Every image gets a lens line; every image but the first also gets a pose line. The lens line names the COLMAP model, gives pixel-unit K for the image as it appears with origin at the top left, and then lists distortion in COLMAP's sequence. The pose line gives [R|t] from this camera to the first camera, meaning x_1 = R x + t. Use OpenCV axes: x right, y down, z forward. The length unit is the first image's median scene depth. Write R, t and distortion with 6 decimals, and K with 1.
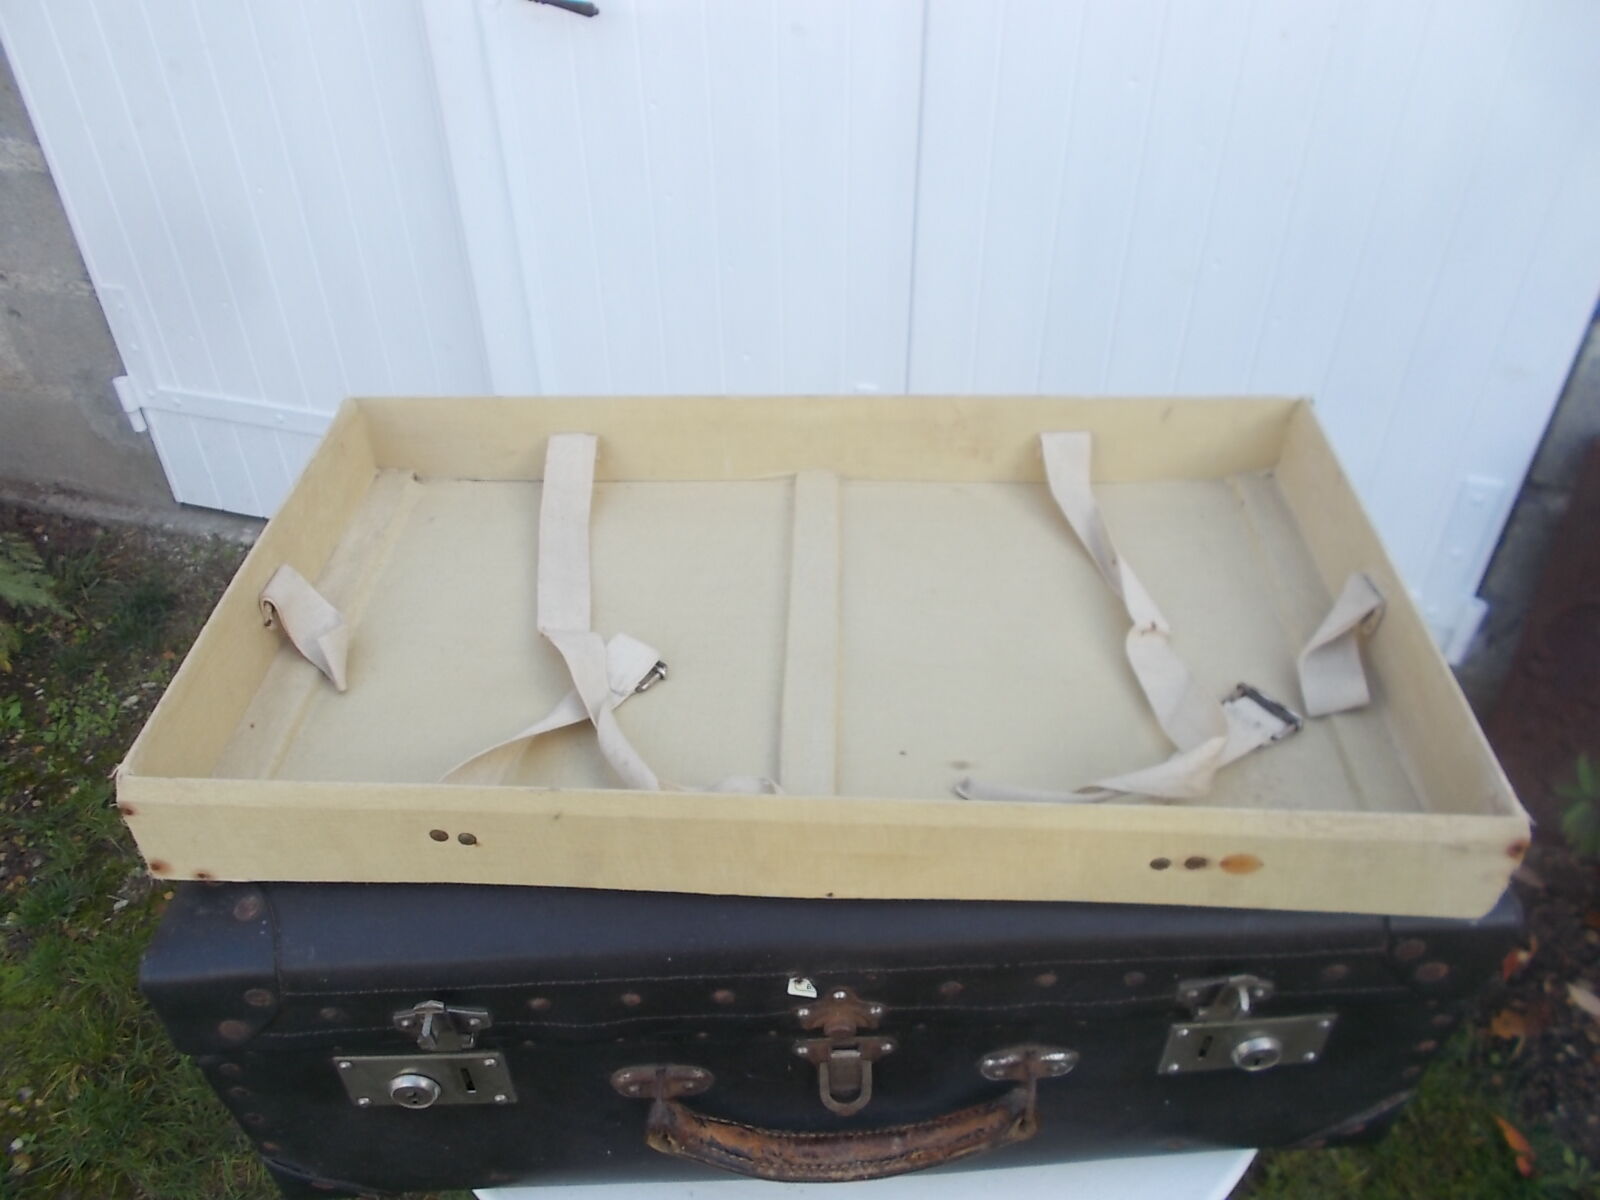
lens RADIAL K [[1226.8, 0, 797.7], [0, 1226.8, 592.0], [0, 0, 1]] dist [0.025669, -0.026272]
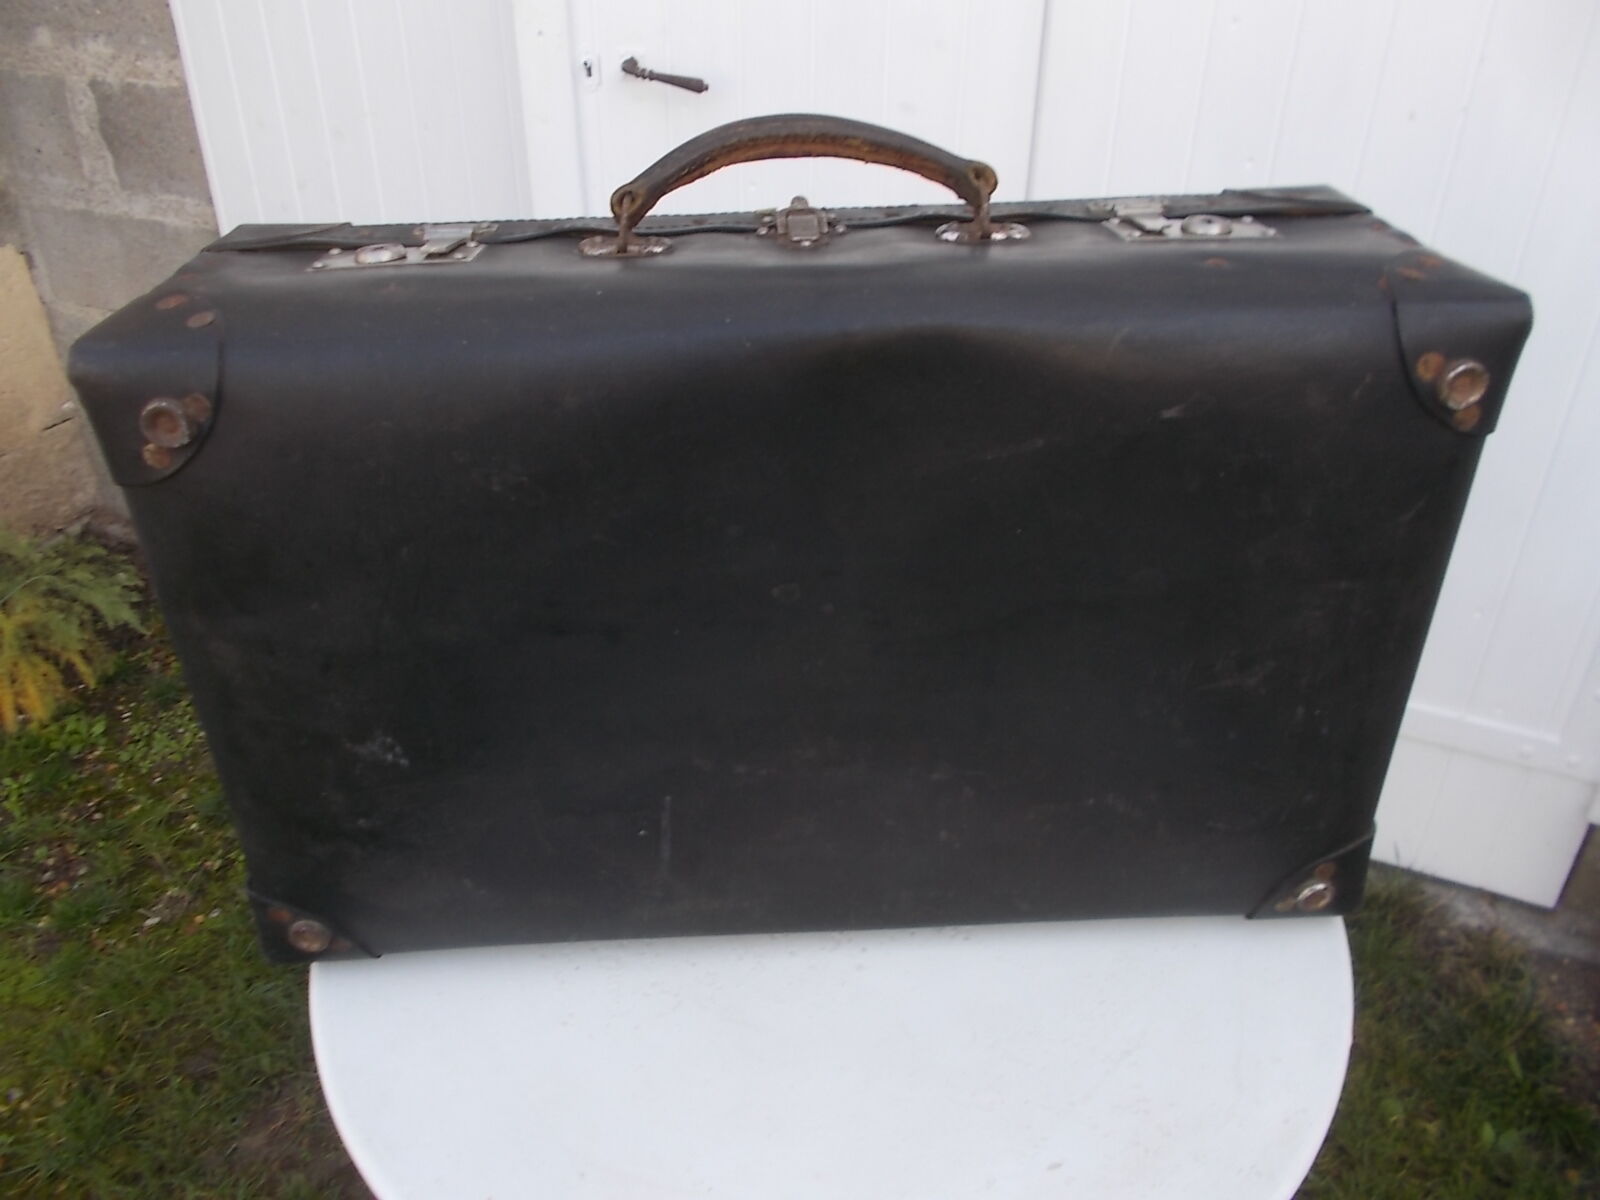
lens RADIAL K [[1226.8, 0, 800.8], [0, 1226.8, 595.6], [0, 0, 1]] dist [0.025669, -0.026272]
pose [[0.989912, 0.087208, -0.111661, 0.049315], [-0.102024, 0.985621, -0.134693, 0.076516], [0.098309, 0.144726, 0.984576, 0.045883]]
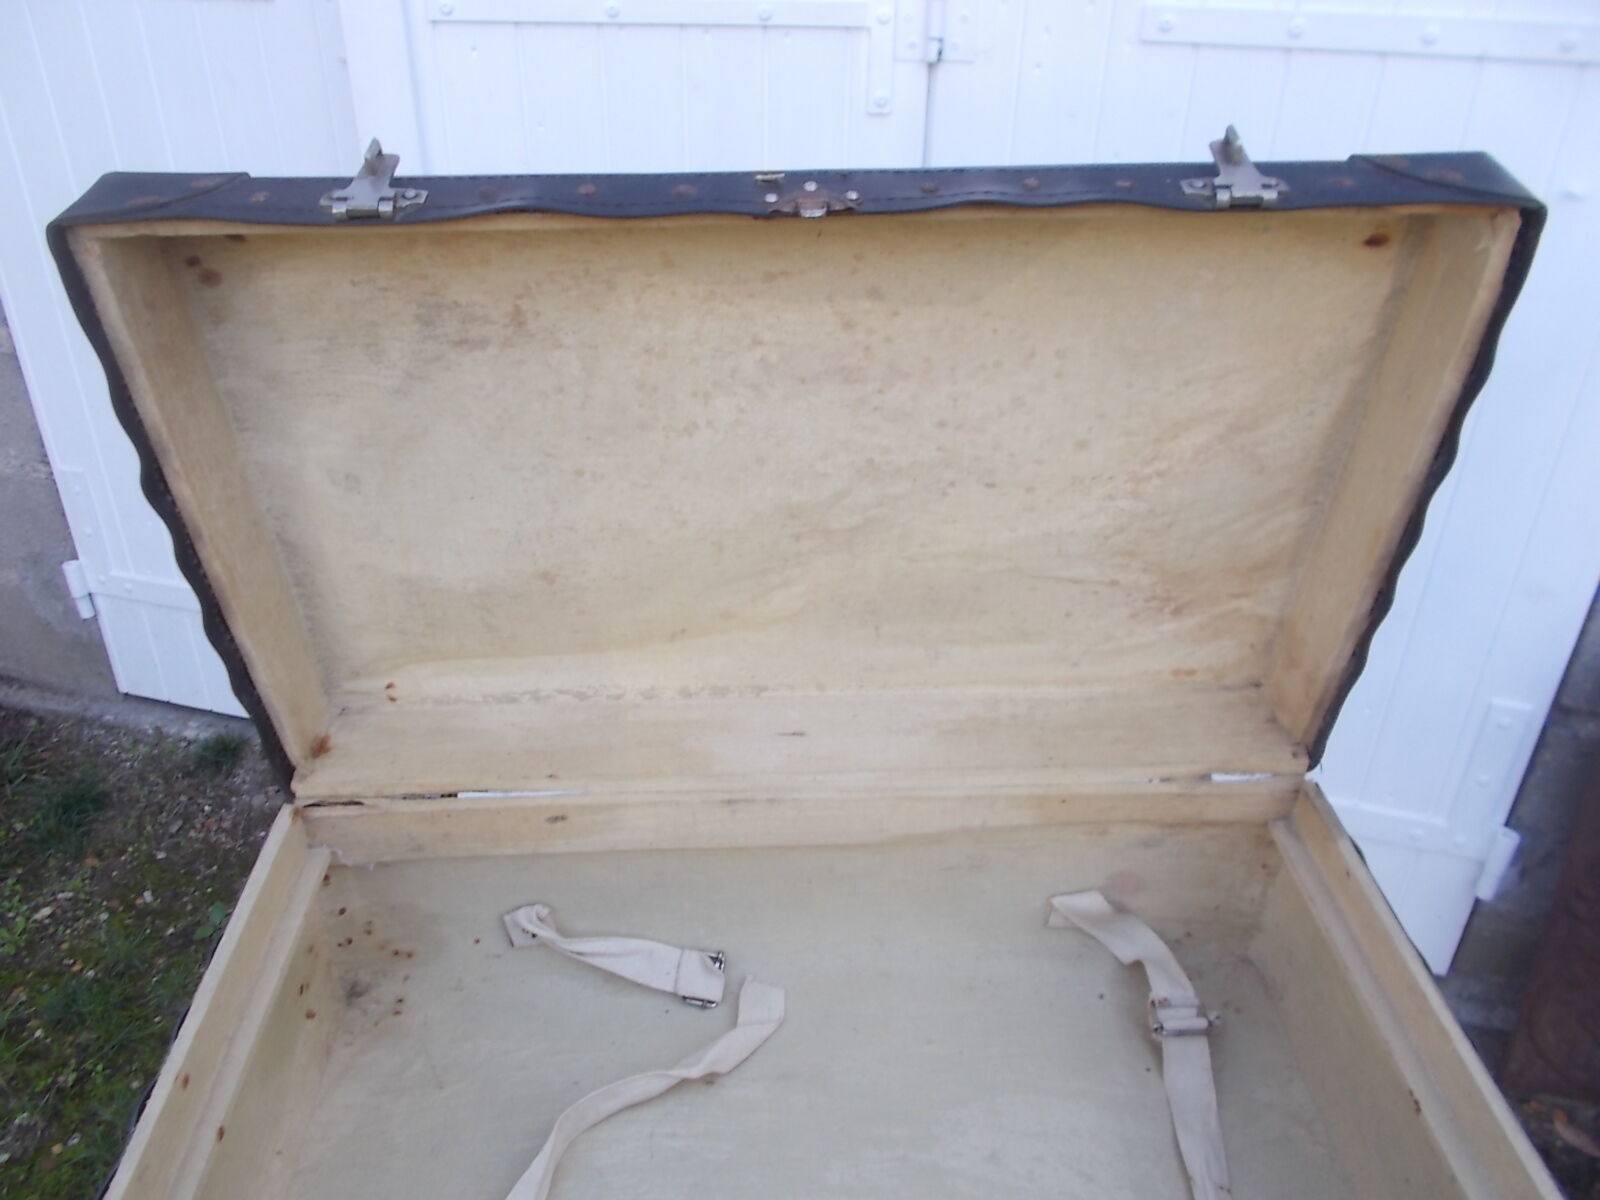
lens RADIAL K [[1226.8, 0, 801.6], [0, 1226.8, 599.4], [0, 0, 1]] dist [0.025669, -0.026272]
pose [[0.999540, 0.020013, 0.022808, -0.008833], [-0.016502, 0.989311, -0.144886, -0.021268], [-0.025464, 0.144443, 0.989185, 0.062333]]
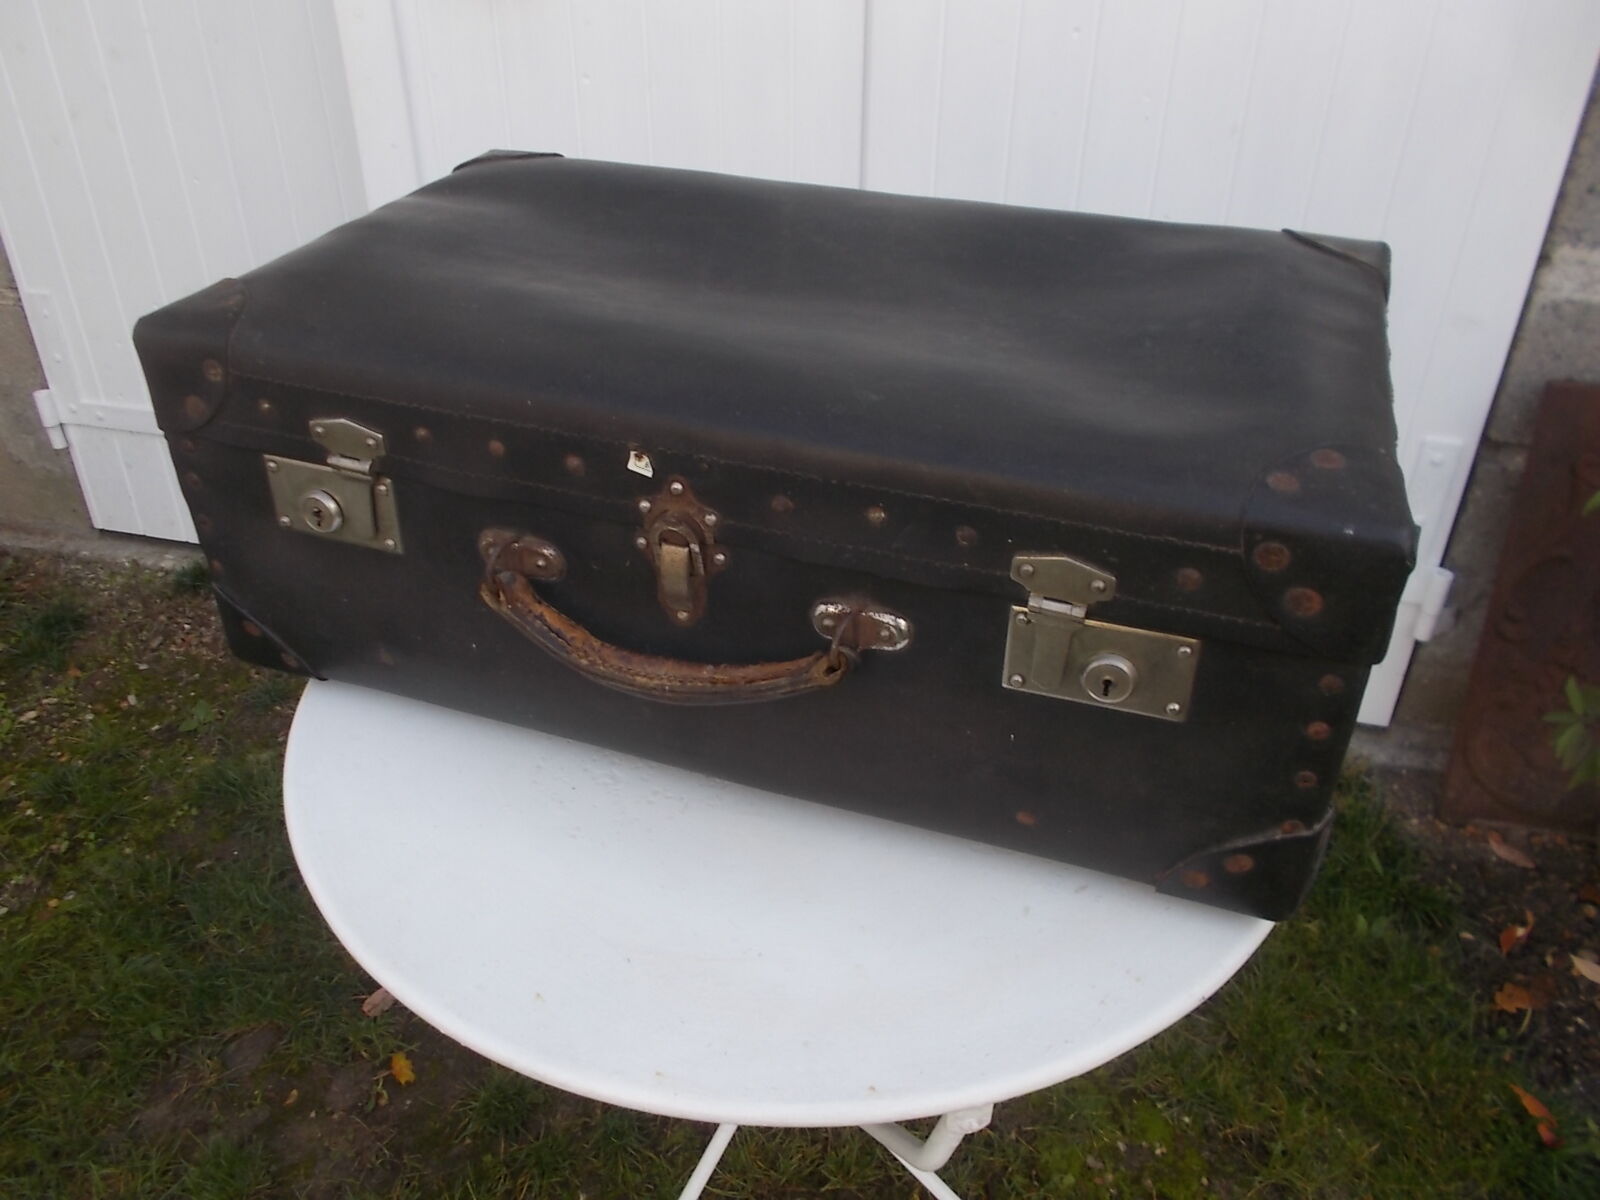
lens RADIAL K [[1226.8, 0, 798.1], [0, 1226.8, 592.0], [0, 0, 1]] dist [0.025669, -0.026272]
pose [[0.999096, -0.005992, 0.042090, -0.001222], [0.011093, 0.992465, -0.122022, 0.136048], [-0.041042, 0.122379, 0.991634, 0.052132]]
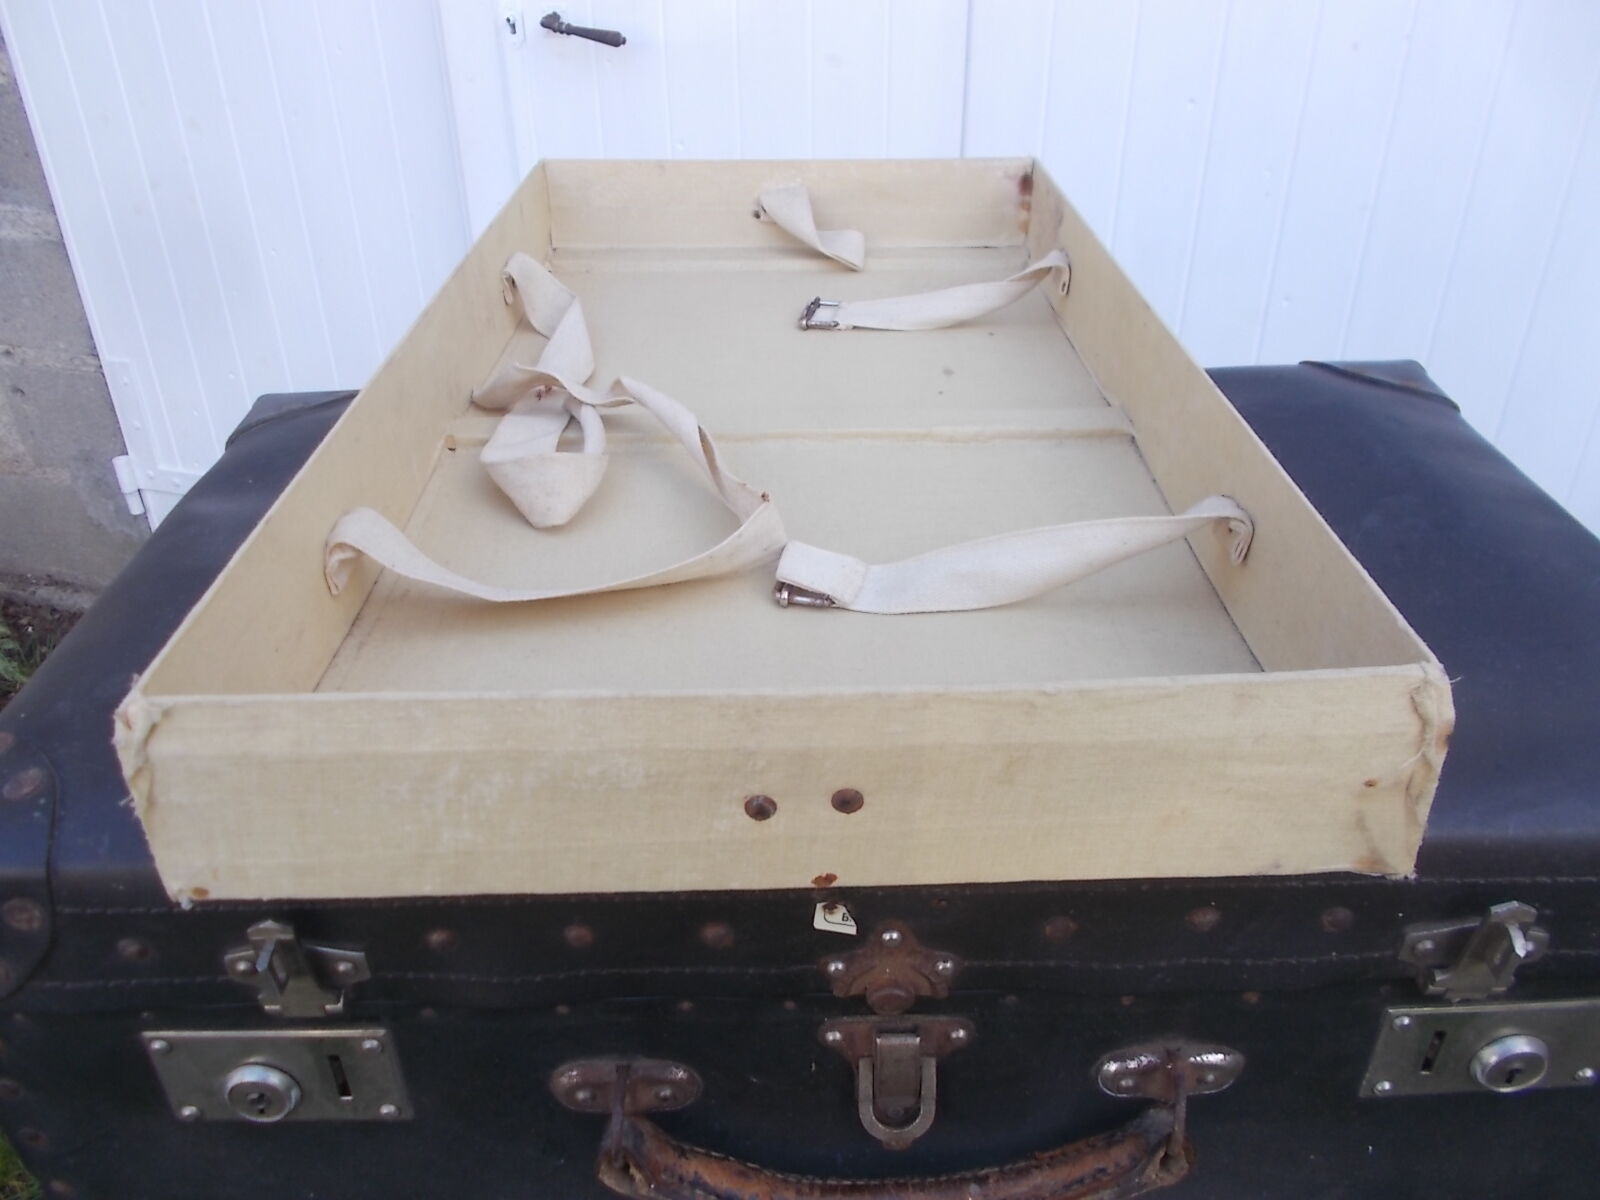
lens RADIAL K [[1226.8, 0, 797.9], [0, 1226.8, 592.7], [0, 0, 1]] dist [0.025669, -0.026272]
pose [[0.999682, 0.011871, -0.022241, -0.001198], [-0.014954, 0.989465, -0.143996, 0.077679], [0.020298, 0.144283, 0.989328, 0.101279]]
